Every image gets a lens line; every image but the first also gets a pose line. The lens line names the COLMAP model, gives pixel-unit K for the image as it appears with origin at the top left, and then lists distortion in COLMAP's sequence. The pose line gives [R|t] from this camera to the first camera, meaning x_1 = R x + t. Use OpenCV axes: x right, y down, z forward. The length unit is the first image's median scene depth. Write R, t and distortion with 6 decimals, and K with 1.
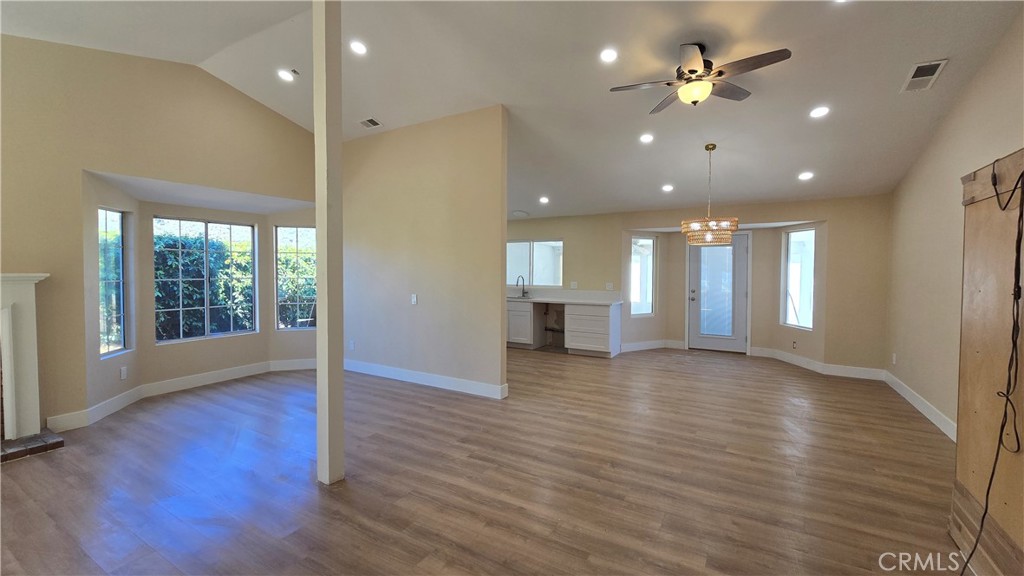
lens RADIAL K [[417.4, 0, 510.3], [0, 417.4, 278.5], [0, 0, 1]] dist [-0.003638, 0.003146]
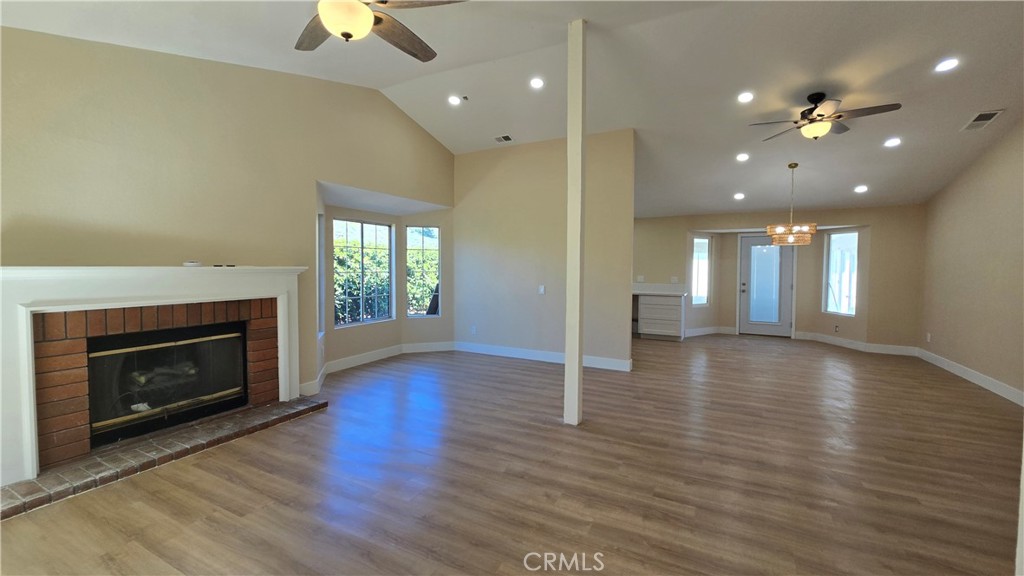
lens RADIAL K [[417.4, 0, 510.3], [0, 417.4, 278.5], [0, 0, 1]] dist [-0.003638, 0.003146]
pose [[0.998608, 0.001084, 0.052733, -0.367294], [-0.001649, 0.999942, 0.010675, 0.005016], [-0.052719, -0.010747, 0.998552, -0.162708]]
